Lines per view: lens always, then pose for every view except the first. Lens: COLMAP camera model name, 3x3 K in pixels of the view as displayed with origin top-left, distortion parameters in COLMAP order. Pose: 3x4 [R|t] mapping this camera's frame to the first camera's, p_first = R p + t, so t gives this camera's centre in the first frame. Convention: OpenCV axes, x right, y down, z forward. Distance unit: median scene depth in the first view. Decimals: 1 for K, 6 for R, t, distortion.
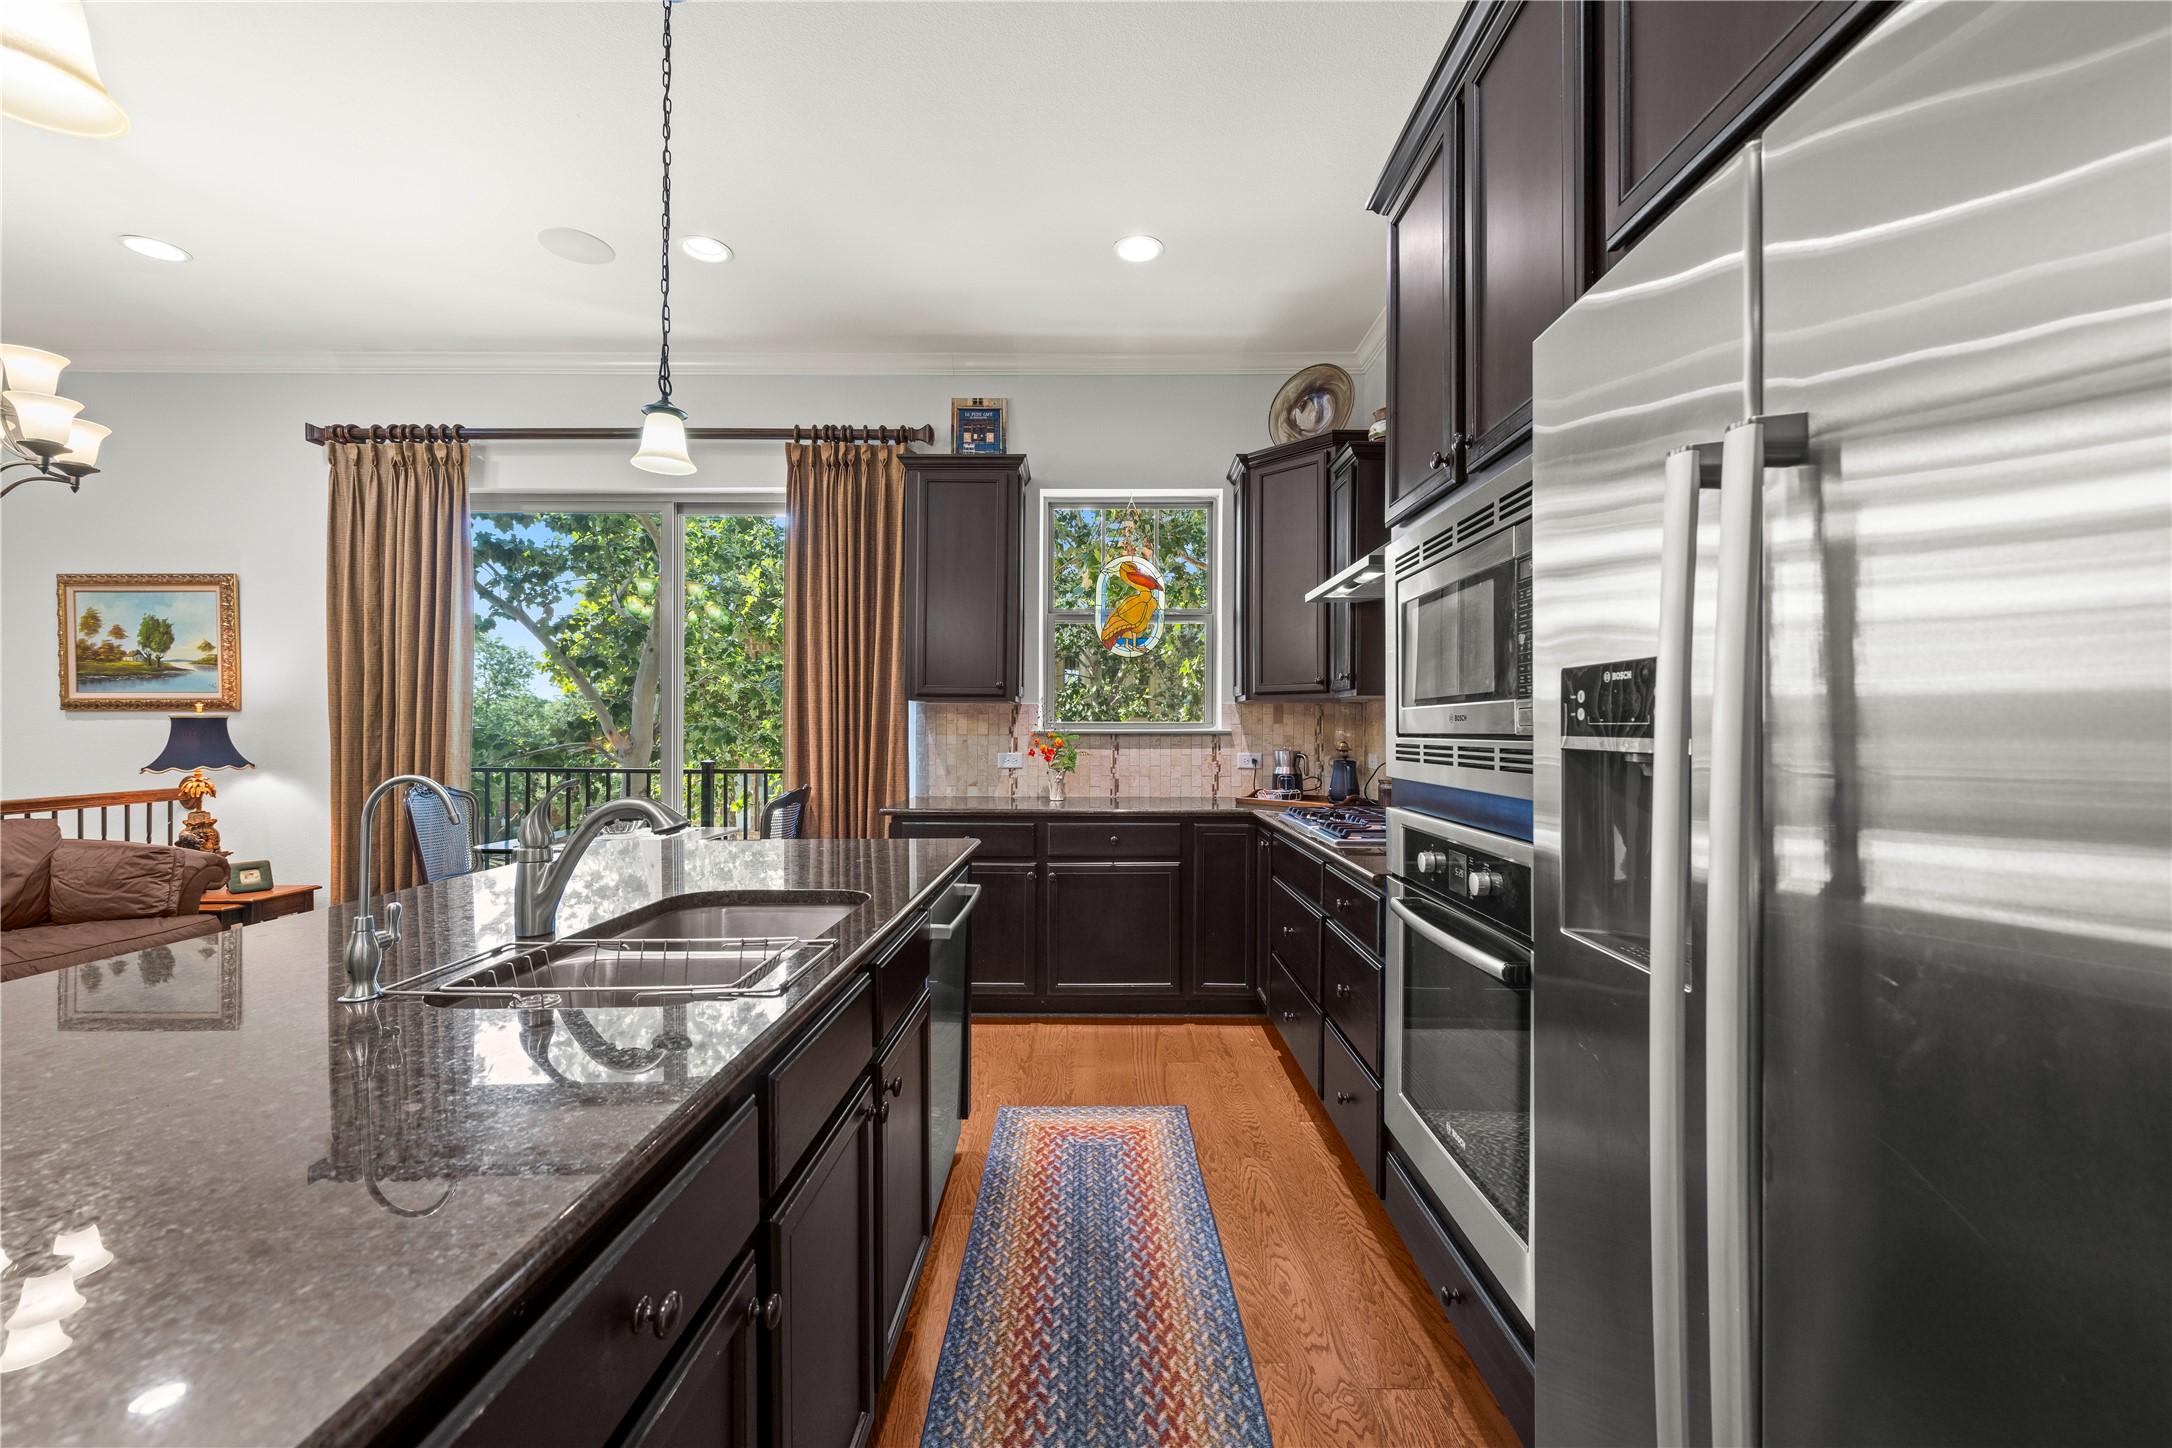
lens RADIAL K [[857.1, 0, 1098.1], [0, 857.1, 723.8], [0, 0, 1]] dist [0.000090, -0.000519]
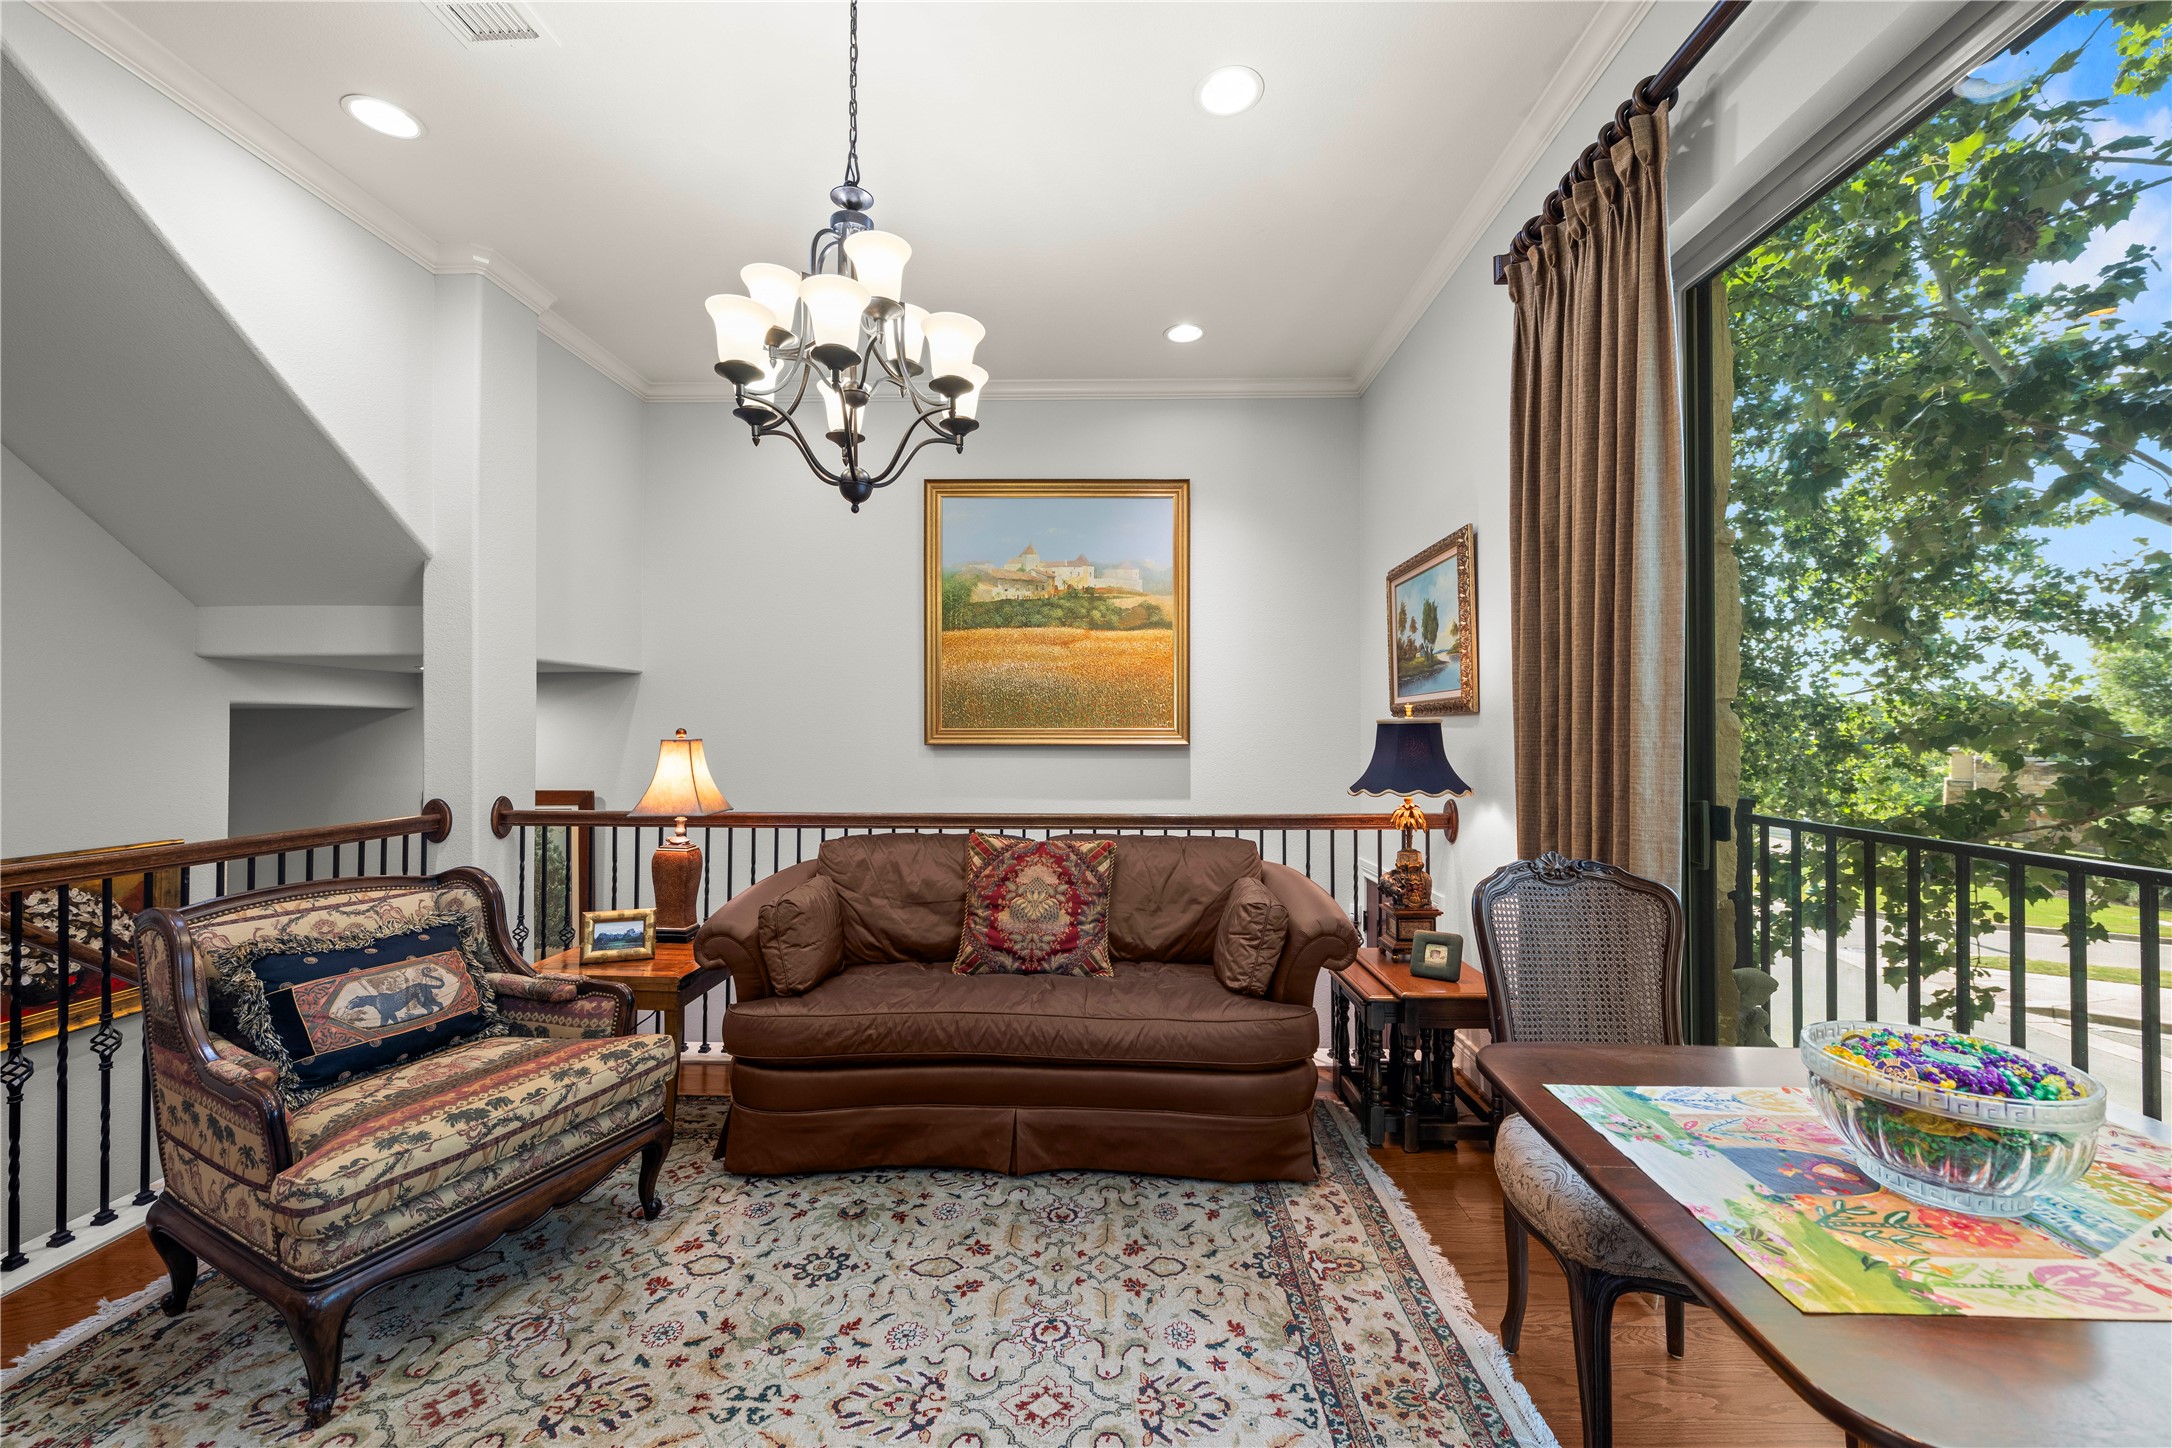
lens RADIAL K [[857.1, 0, 1101.2], [0, 857.1, 720.9], [0, 0, 1]] dist [0.000090, -0.000519]
pose [[-0.016023, -0.013807, -0.999776, -0.287110], [0.003554, 0.999898, -0.013866, 0.000011], [0.999865, -0.003775, -0.015973, 0.716758]]
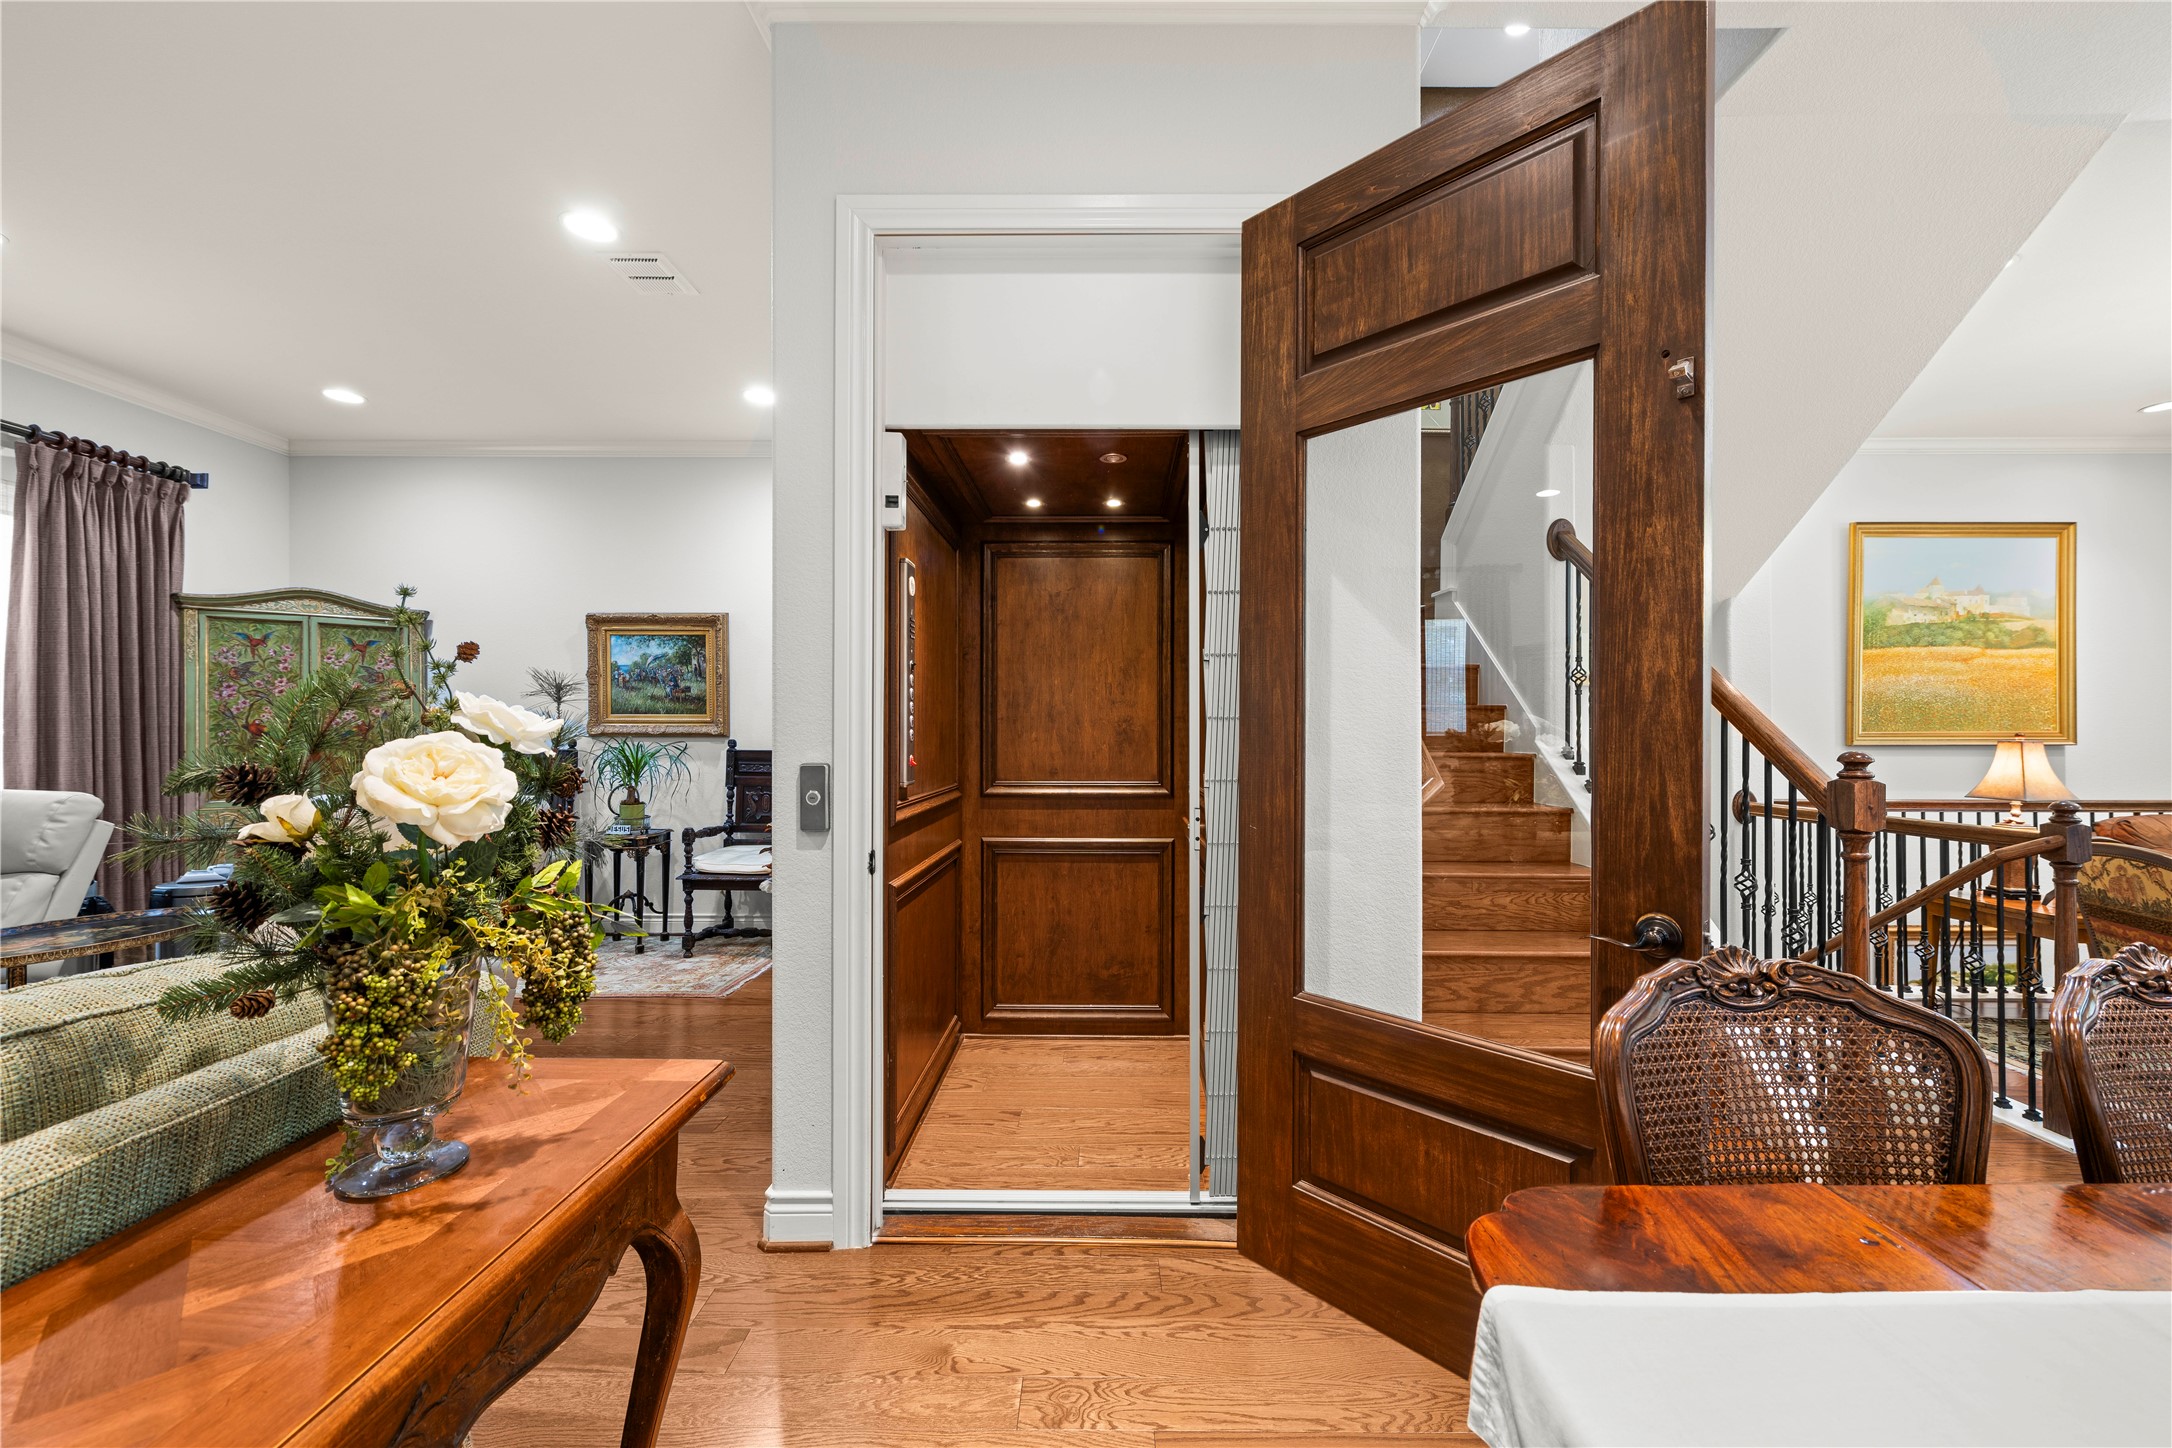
lens RADIAL K [[857.1, 0, 1099.9], [0, 857.1, 729.9], [0, 0, 1]] dist [0.000090, -0.000519]
pose [[-0.002578, -0.008091, -0.999964, -0.084015], [0.005887, 0.999950, -0.008106, -0.005956], [0.999979, -0.005907, -0.002530, -0.636267]]
